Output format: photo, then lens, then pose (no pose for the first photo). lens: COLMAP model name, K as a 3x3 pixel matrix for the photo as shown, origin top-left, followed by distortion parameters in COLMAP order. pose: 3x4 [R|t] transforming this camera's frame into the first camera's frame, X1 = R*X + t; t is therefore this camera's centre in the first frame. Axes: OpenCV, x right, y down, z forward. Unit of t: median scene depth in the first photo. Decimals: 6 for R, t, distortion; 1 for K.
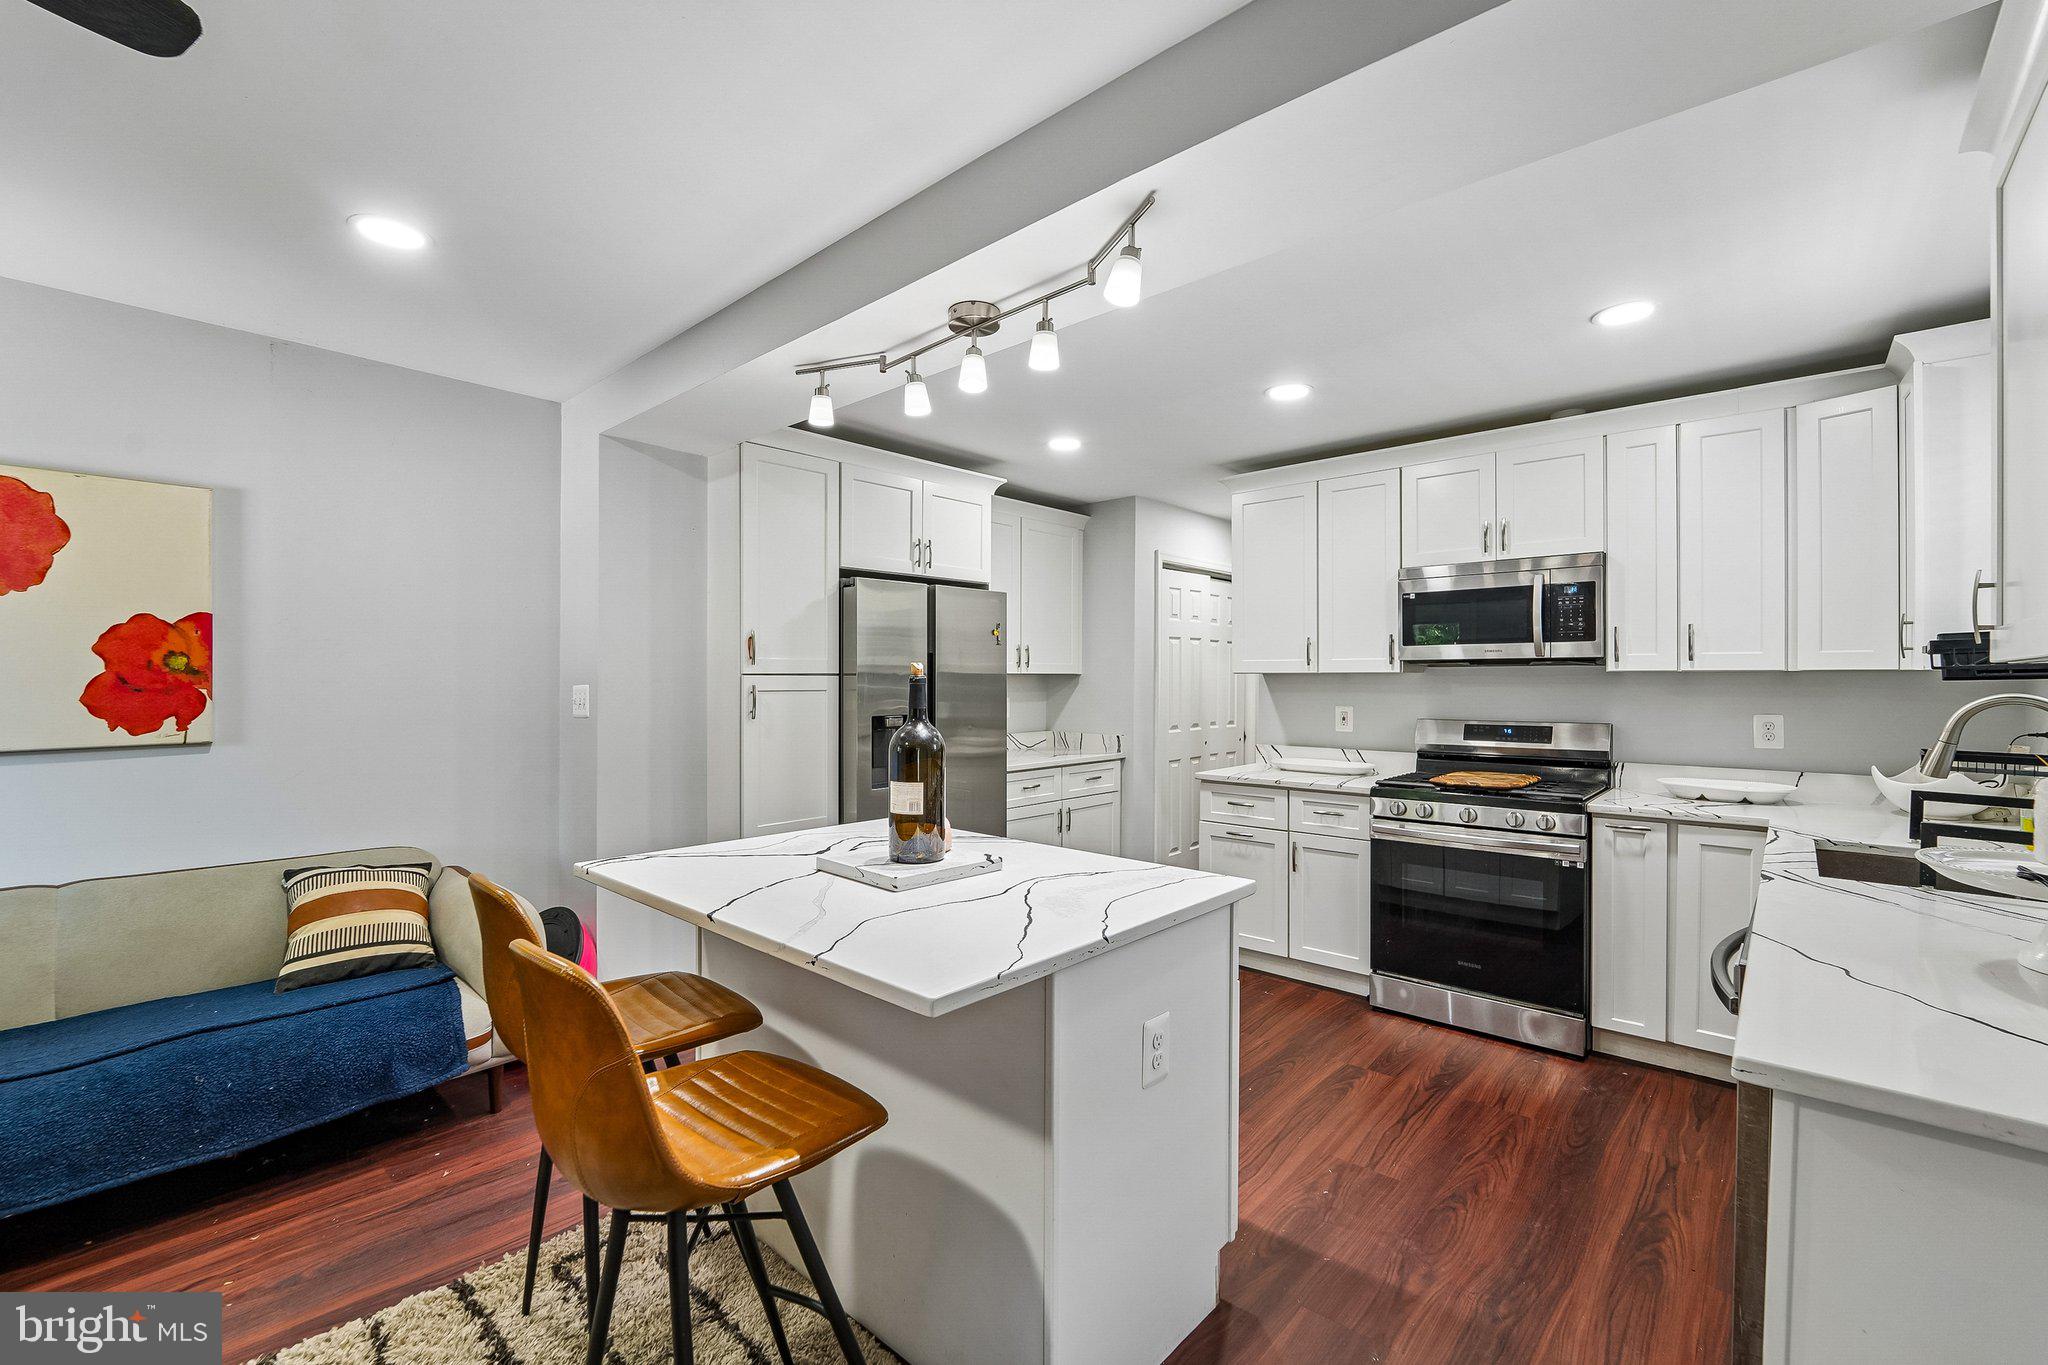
lens RADIAL K [[837.2, 0, 1067.5], [0, 837.2, 679.6], [0, 0, 1]] dist [-0.032931, 0.000090]
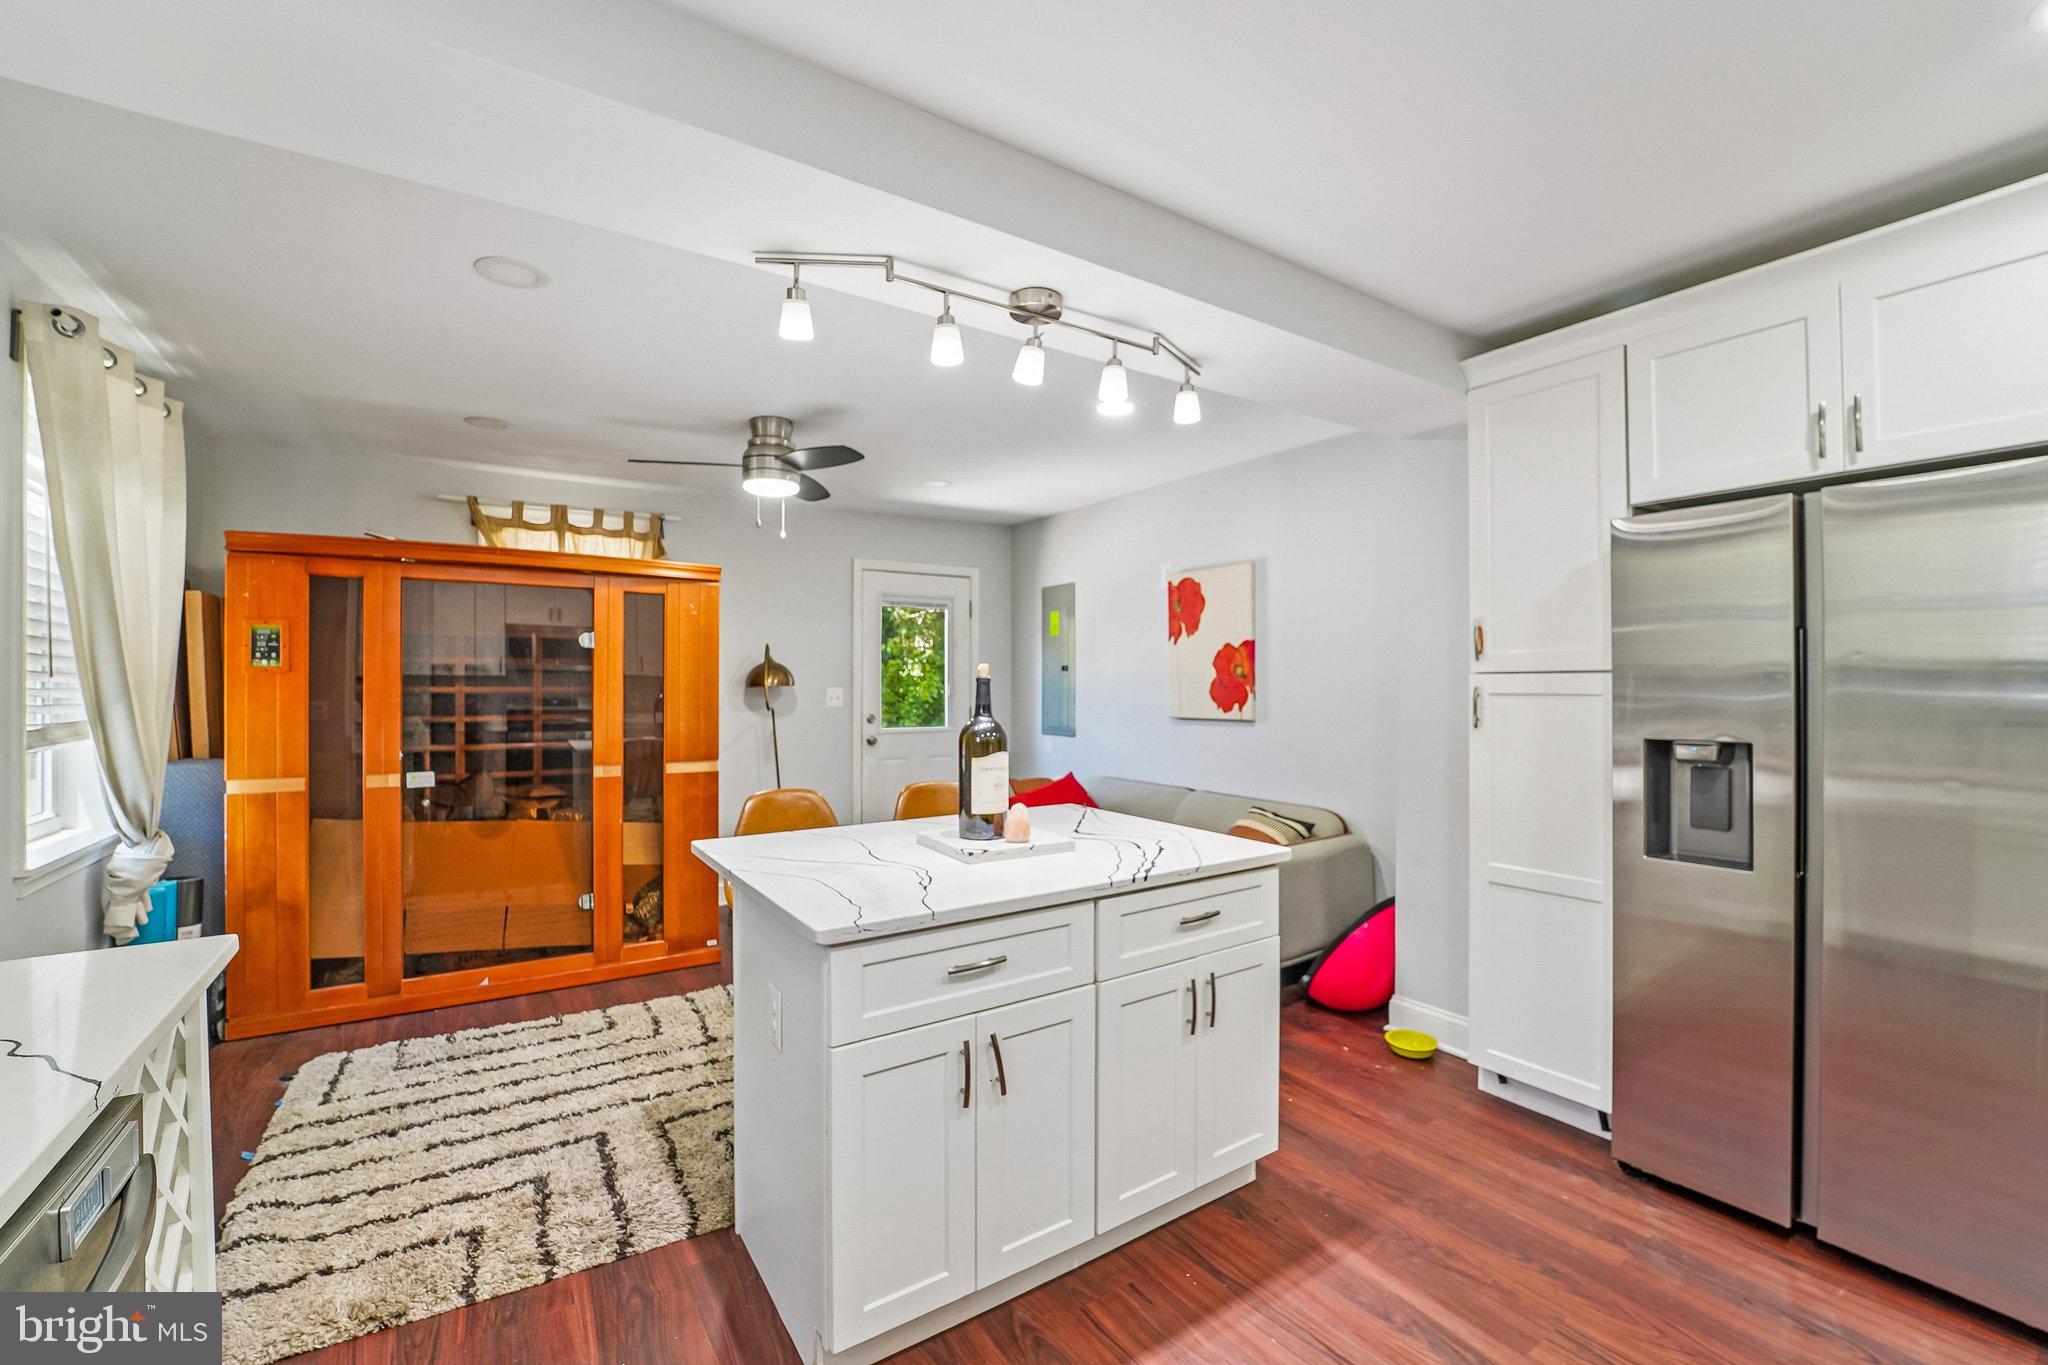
lens RADIAL K [[847.4, 0, 1026.9], [0, 847.4, 670.5], [0, 0, 1]] dist [-0.009357, -0.000376]
pose [[-0.268099, -0.012472, -0.963311, 0.526101], [0.002094, 0.999906, -0.013529, 0.000701], [0.963389, -0.005644, -0.268048, 0.780605]]
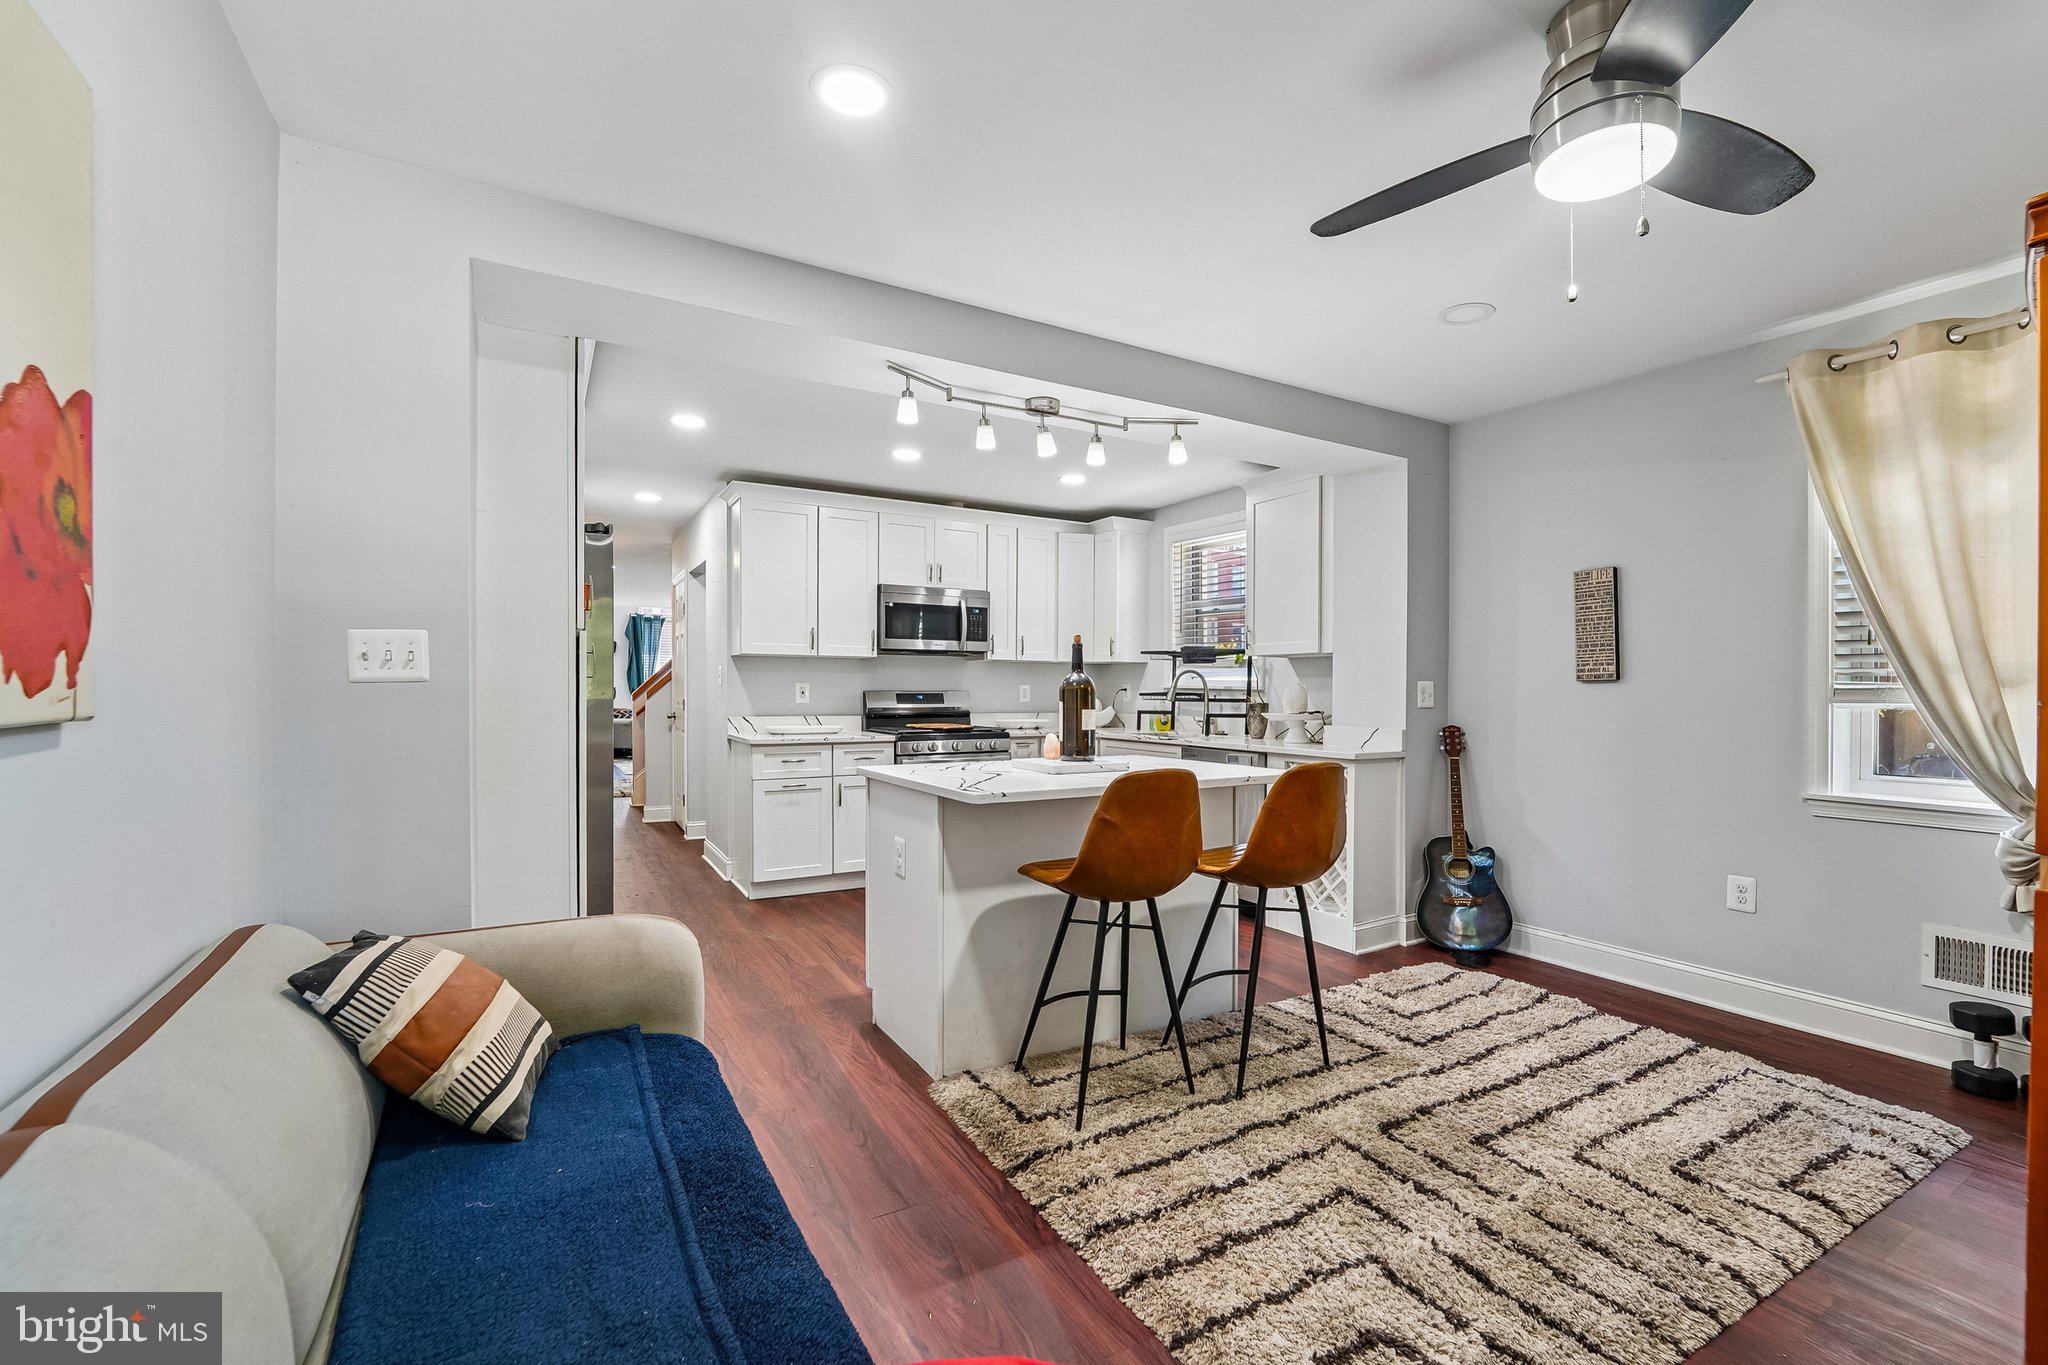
lens RADIAL K [[832.7, 0, 1018.5], [0, 832.7, 711.5], [0, 0, 1]] dist [-0.024015, 0.000072]
pose [[0.332868, -0.029517, 0.942511, -0.965179], [-0.006632, 0.999412, 0.033642, 0.039194], [-0.942950, -0.017449, 0.332477, 0.335589]]
